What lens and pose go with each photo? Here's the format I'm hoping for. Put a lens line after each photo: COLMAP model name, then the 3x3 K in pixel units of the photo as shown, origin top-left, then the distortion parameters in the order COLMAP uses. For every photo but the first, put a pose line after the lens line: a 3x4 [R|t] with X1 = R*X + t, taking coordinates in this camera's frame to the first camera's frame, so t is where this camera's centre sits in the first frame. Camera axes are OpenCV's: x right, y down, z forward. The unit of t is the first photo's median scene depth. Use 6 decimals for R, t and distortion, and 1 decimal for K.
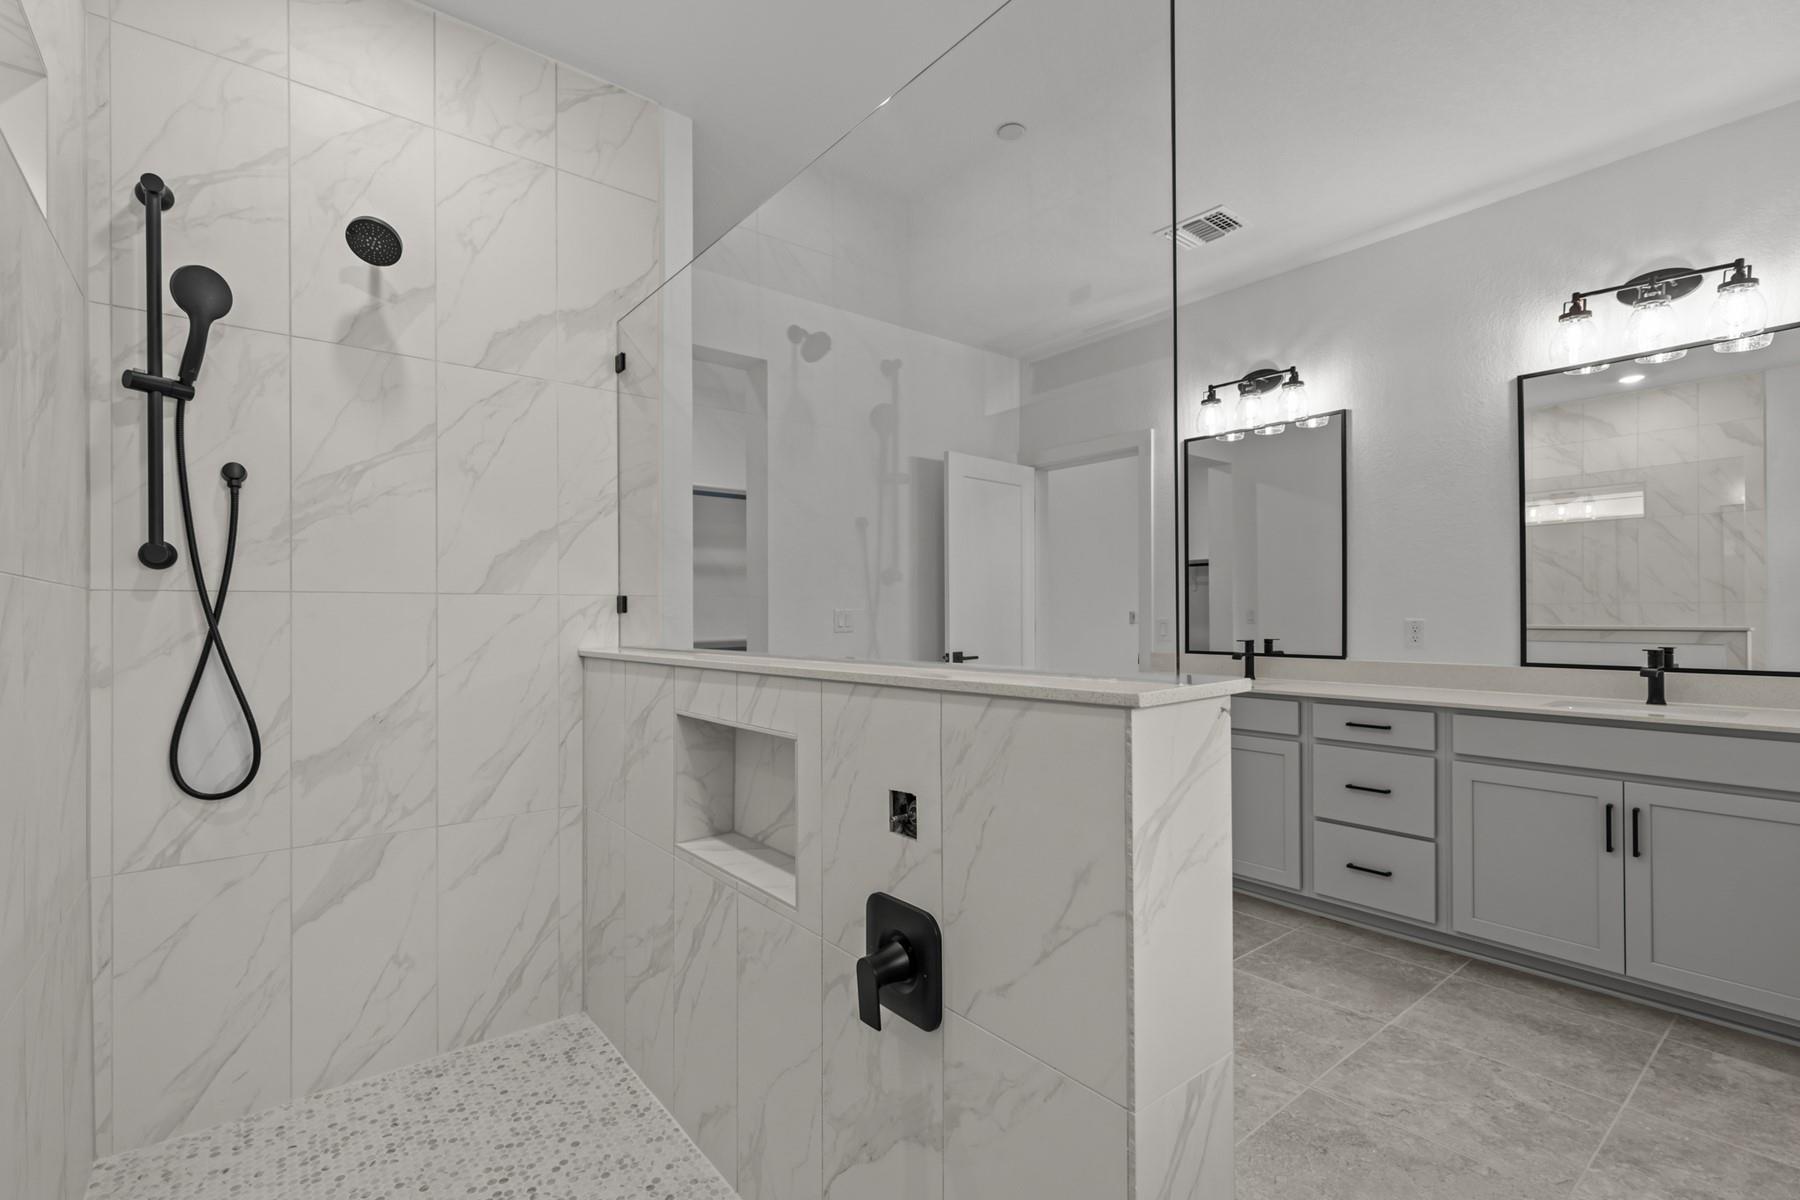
lens RADIAL K [[800.6, 0, 898.8], [0, 800.6, 609.0], [0, 0, 1]] dist [0.004389, -0.000213]
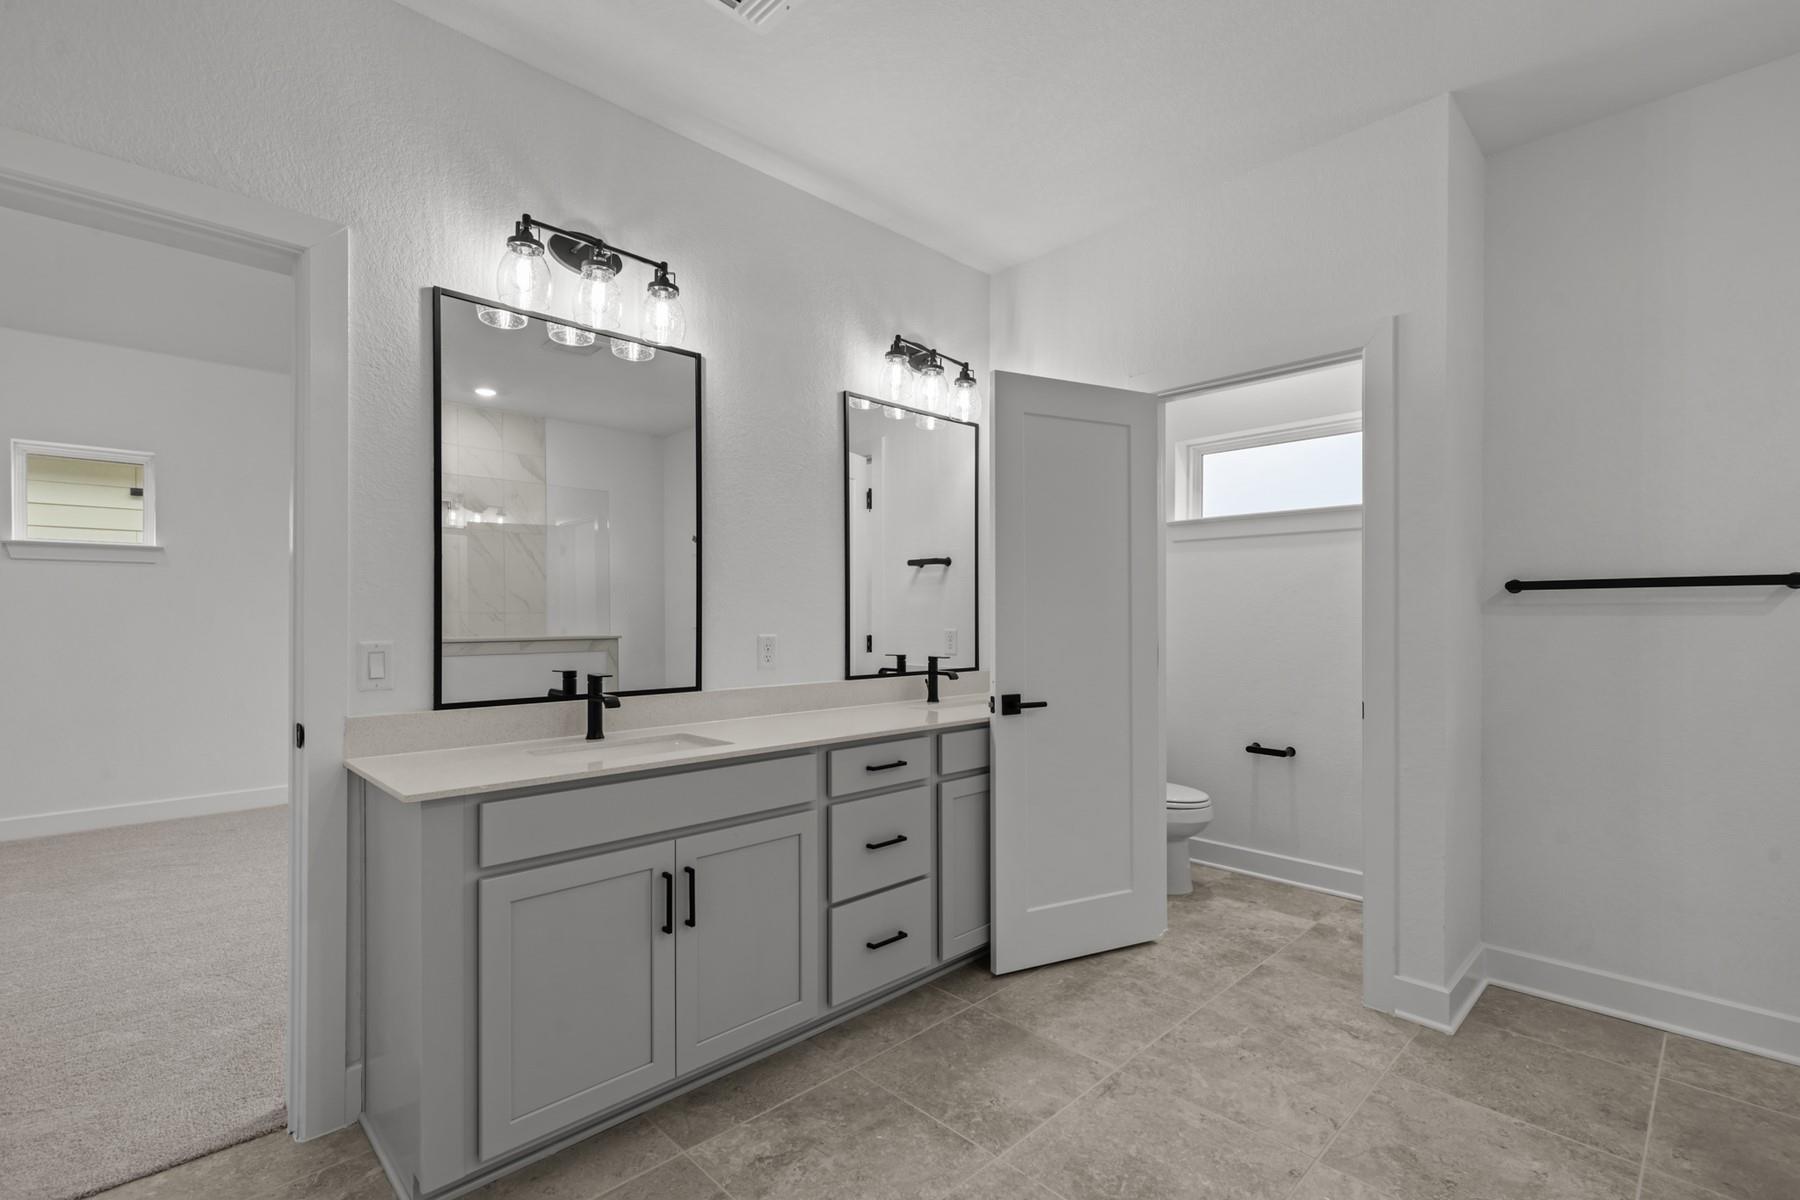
lens RADIAL K [[800.6, 0, 900.9], [0, 800.6, 616.7], [0, 0, 1]] dist [0.004389, -0.000213]
pose [[-0.081652, 0.004919, 0.996649, -0.248122], [-0.006816, 0.999962, -0.005494, -0.003661], [-0.996638, -0.007242, -0.081616, 1.096451]]
